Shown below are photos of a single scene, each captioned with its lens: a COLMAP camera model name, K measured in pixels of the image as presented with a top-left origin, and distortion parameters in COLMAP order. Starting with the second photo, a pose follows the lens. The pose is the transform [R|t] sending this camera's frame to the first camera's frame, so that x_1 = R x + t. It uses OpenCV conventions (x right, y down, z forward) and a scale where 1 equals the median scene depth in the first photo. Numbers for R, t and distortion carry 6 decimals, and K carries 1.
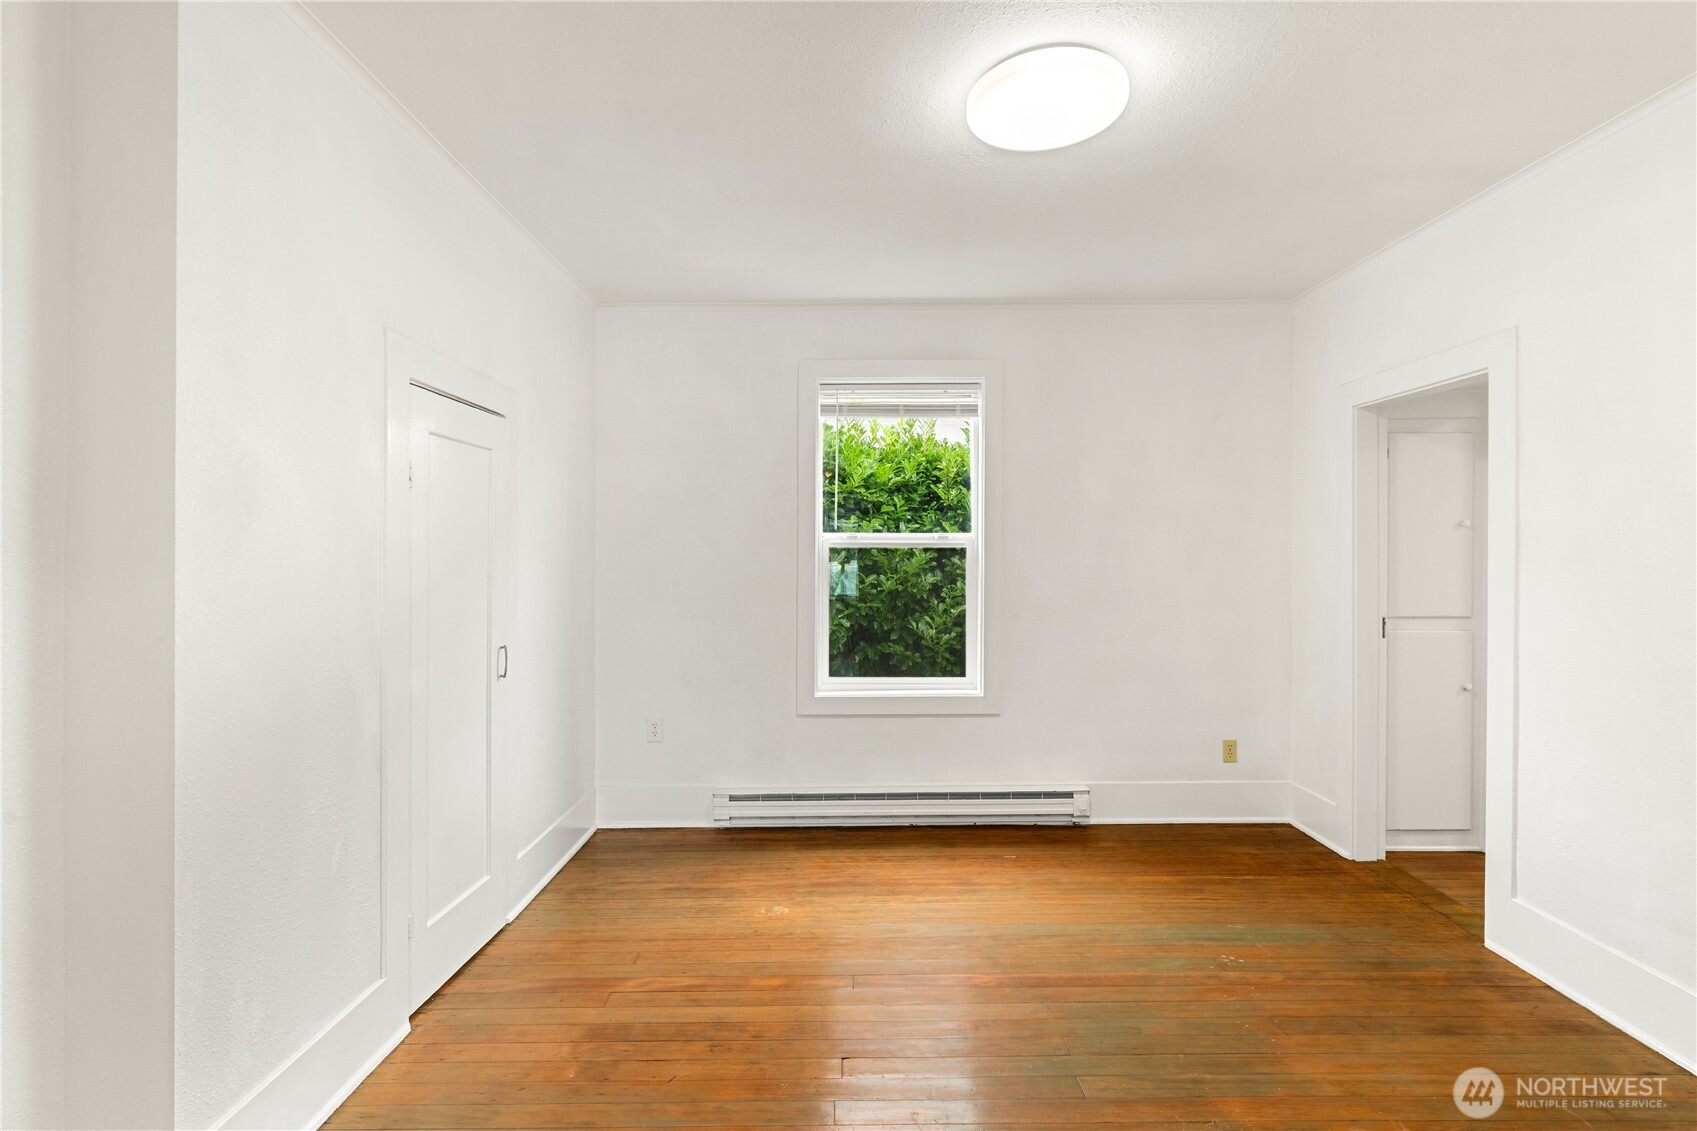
lens RADIAL K [[785.7, 0, 847.4], [0, 785.7, 561.3], [0, 0, 1]] dist [-0.001620, 0.001274]
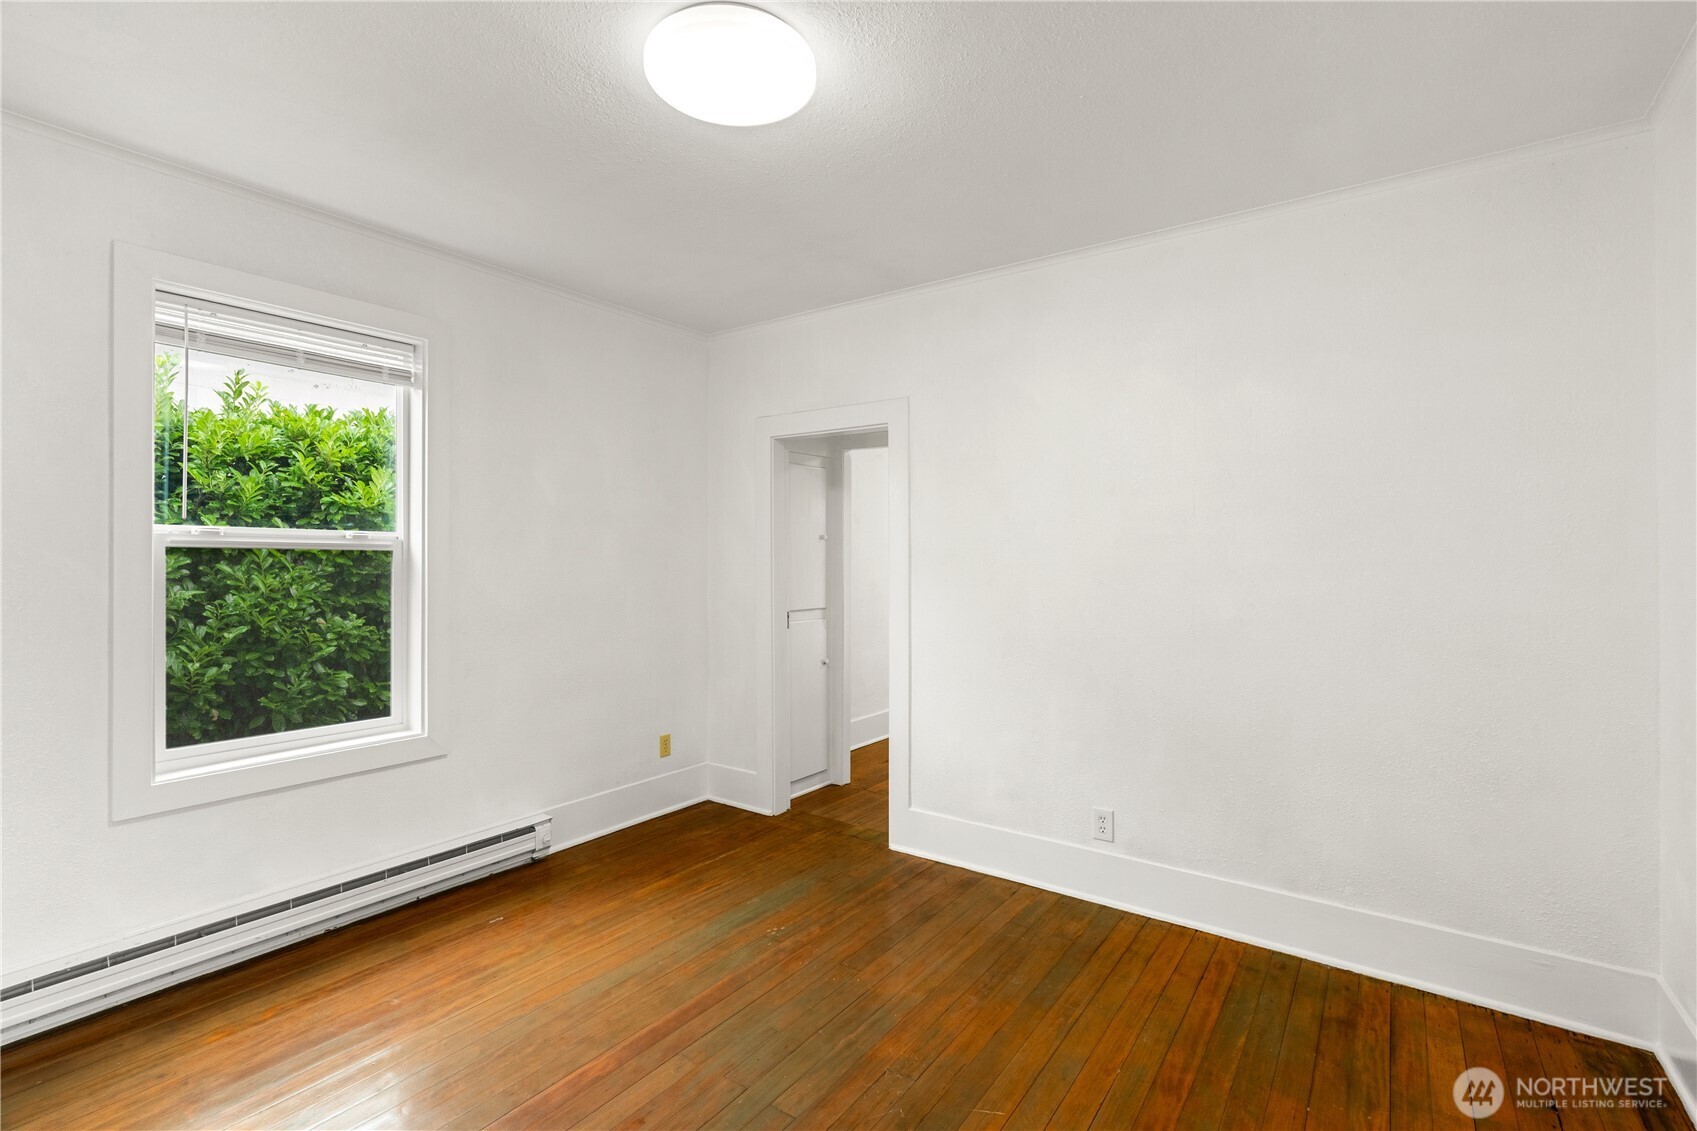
lens RADIAL K [[772.3, 0, 845.7], [0, 772.3, 562.5], [0, 0, 1]] dist [-0.002422, 0.000962]
pose [[0.587690, -0.000022, 0.809086, -0.244232], [0.004983, 0.999981, -0.003592, -0.000444], [-0.809071, 0.006142, 0.587679, 0.217237]]
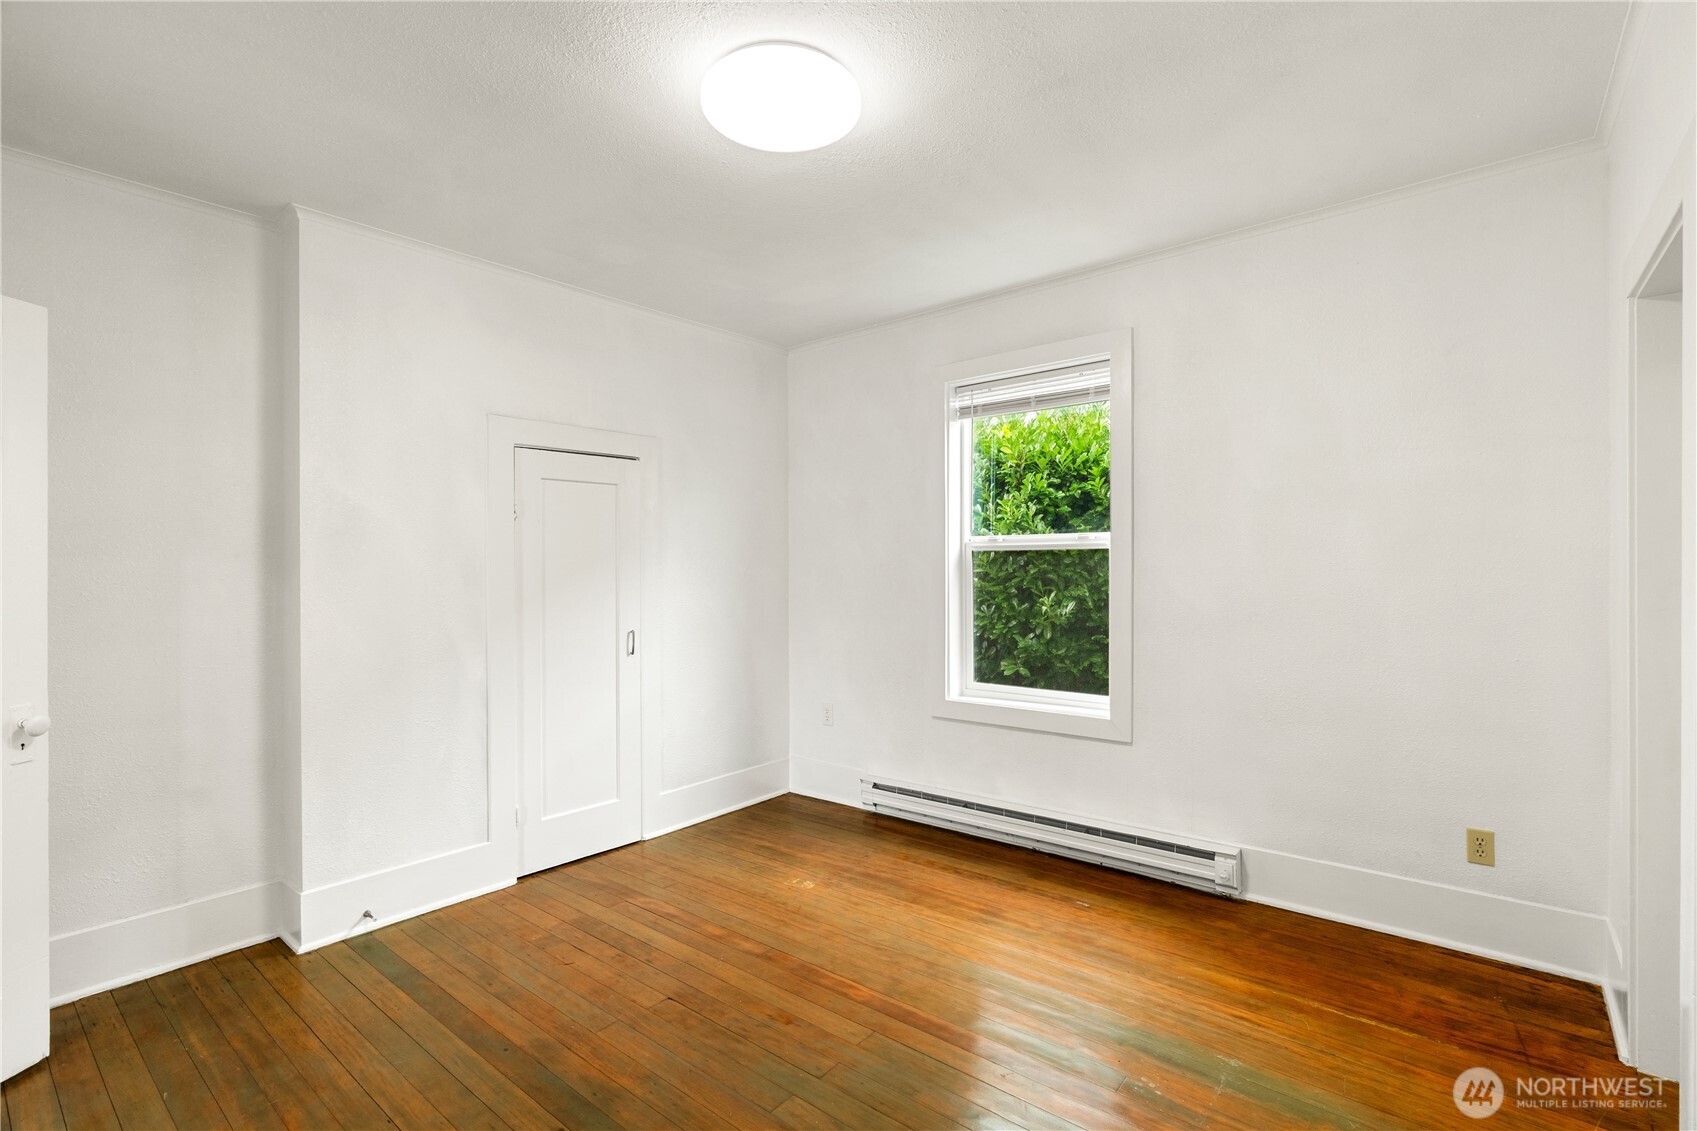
lens RADIAL K [[772.3, 0, 845.7], [0, 772.3, 562.5], [0, 0, 1]] dist [-0.002422, 0.000962]
pose [[0.771291, -0.008339, -0.636429, 0.561939], [0.006716, 0.999965, -0.004964, 0.000941], [0.636448, -0.000446, 0.771320, 0.178679]]
